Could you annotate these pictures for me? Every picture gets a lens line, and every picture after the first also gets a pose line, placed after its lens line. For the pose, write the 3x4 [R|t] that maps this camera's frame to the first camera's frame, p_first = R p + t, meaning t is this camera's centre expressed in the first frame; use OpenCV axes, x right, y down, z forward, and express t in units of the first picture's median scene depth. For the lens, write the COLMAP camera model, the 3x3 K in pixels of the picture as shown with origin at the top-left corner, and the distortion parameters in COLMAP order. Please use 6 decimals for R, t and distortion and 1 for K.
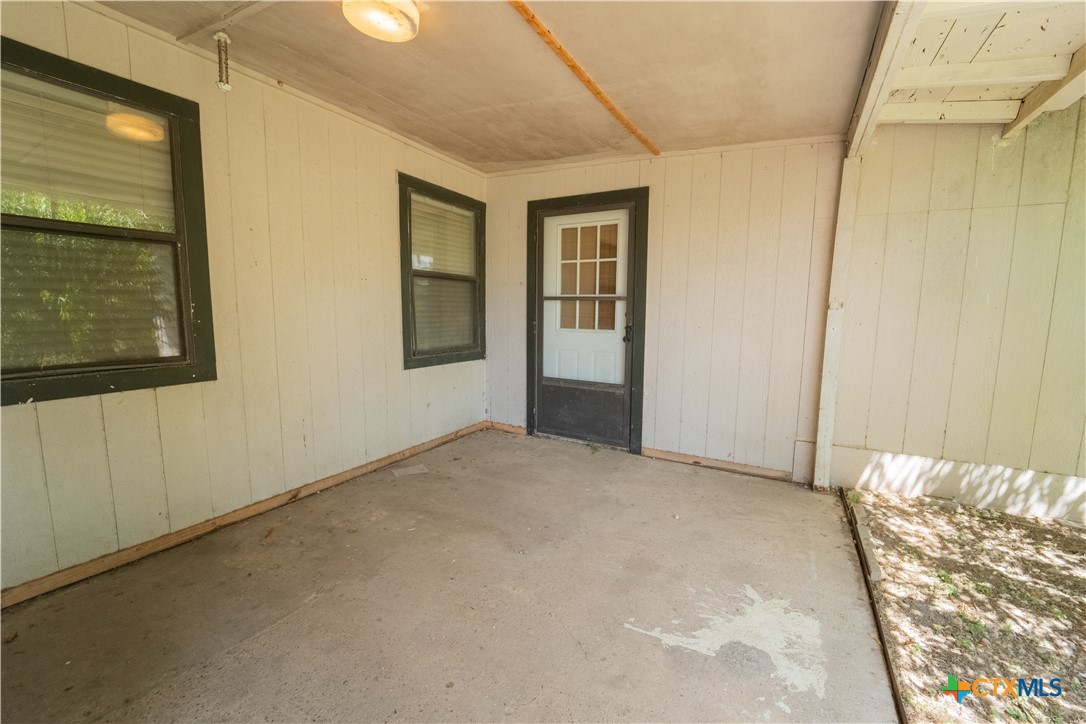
lens RADIAL K [[454.3, 0, 543.8], [0, 454.3, 362.8], [0, 0, 1]] dist [-0.017974, -0.000525]
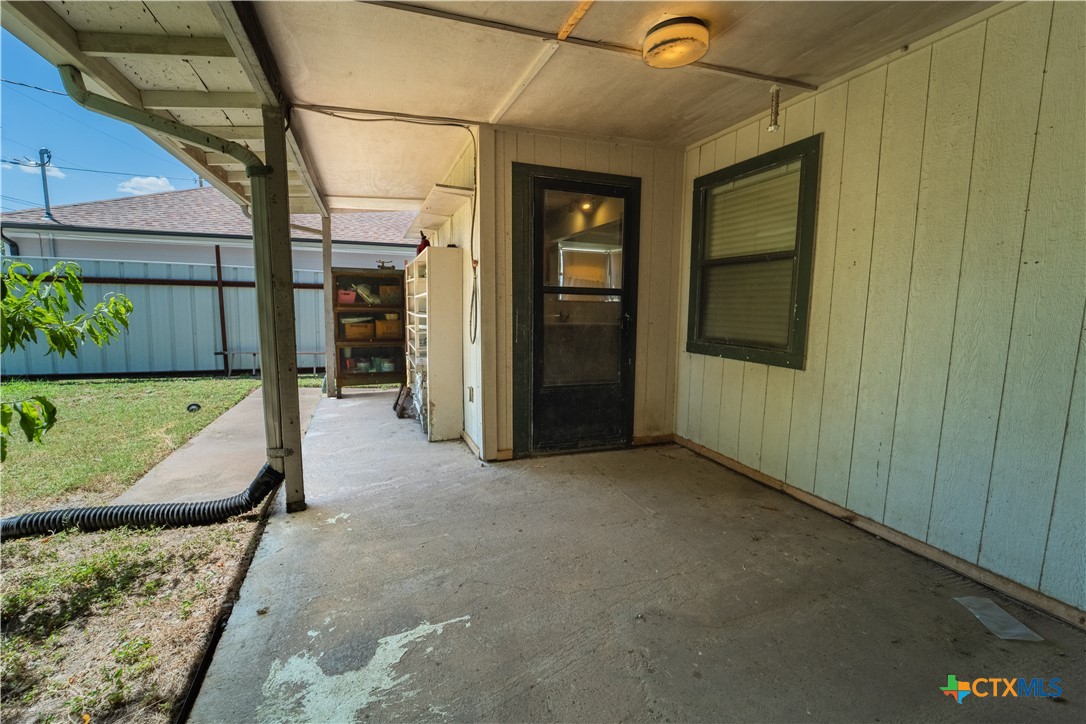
lens RADIAL K [[454.3, 0, 543.8], [0, 454.3, 362.8], [0, 0, 1]] dist [-0.017974, -0.000525]
pose [[-0.640127, 0.079597, -0.764135, 0.615918], [-0.113979, 0.973773, 0.196916, -0.140619], [0.759768, 0.213146, -0.614265, 1.259382]]
